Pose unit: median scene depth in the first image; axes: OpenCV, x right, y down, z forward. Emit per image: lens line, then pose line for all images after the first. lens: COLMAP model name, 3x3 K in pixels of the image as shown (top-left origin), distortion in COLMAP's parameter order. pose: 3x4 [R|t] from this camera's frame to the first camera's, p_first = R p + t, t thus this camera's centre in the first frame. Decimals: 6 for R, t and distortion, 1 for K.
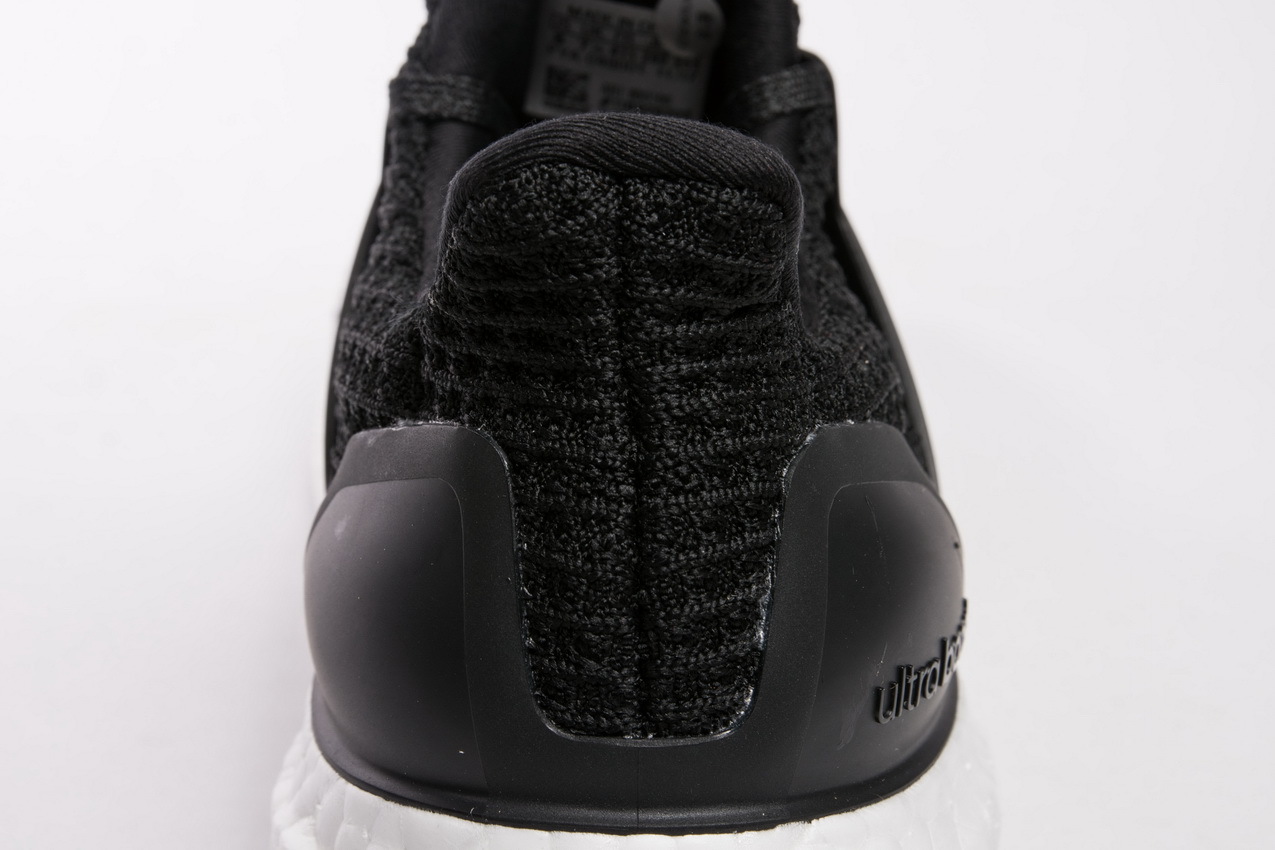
lens RADIAL K [[2610.8, 0, 637.5], [0, 2610.8, 425.0], [0, 0, 1]] dist [-0.034480, -0.038172]
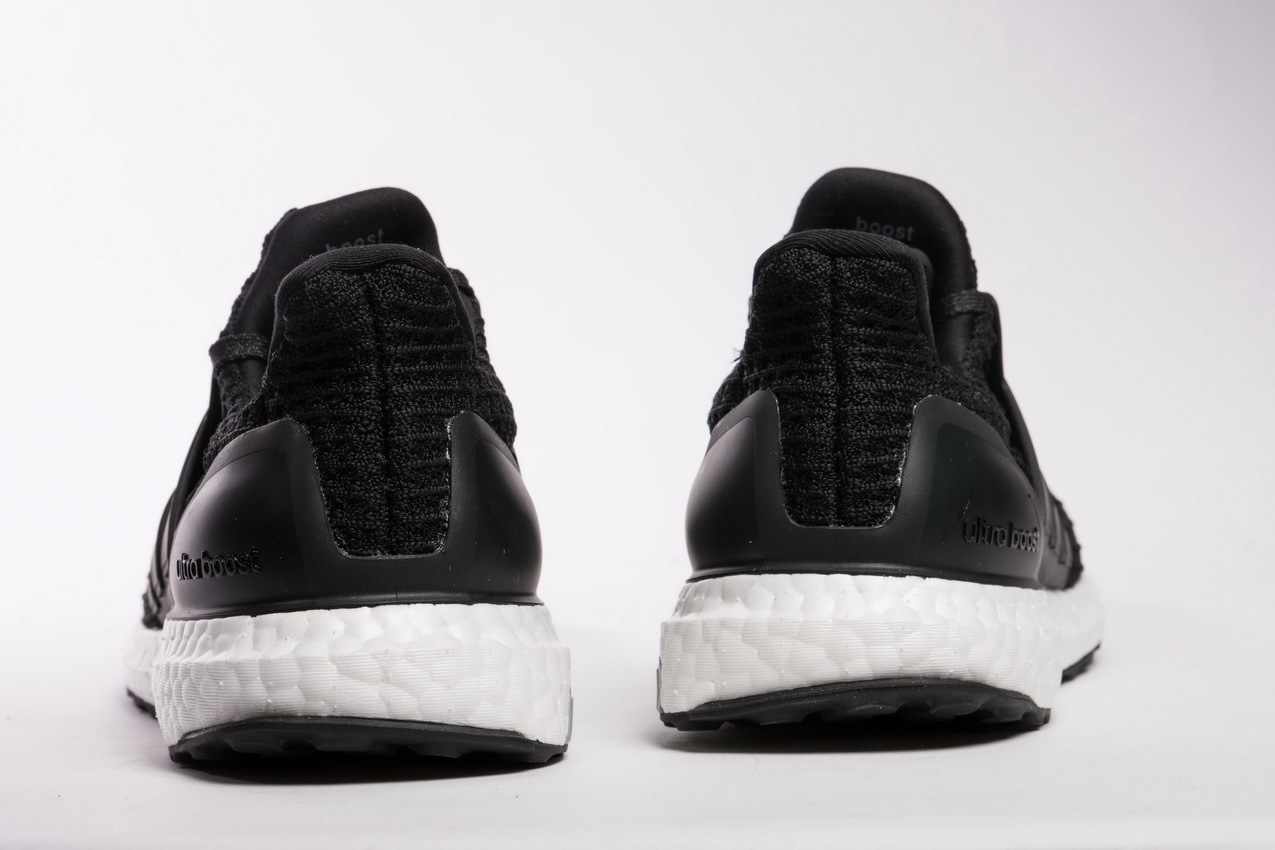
lens RADIAL K [[2803.1, 0, 637.5], [0, 2803.1, 425.0], [0, 0, 1]] dist [0.021917, 0.041468]
pose [[0.984066, 0.001475, -0.177799, 0.235248], [-0.050786, 0.960640, -0.273114, 0.646879], [0.170398, 0.277791, 0.945408, -1.097617]]
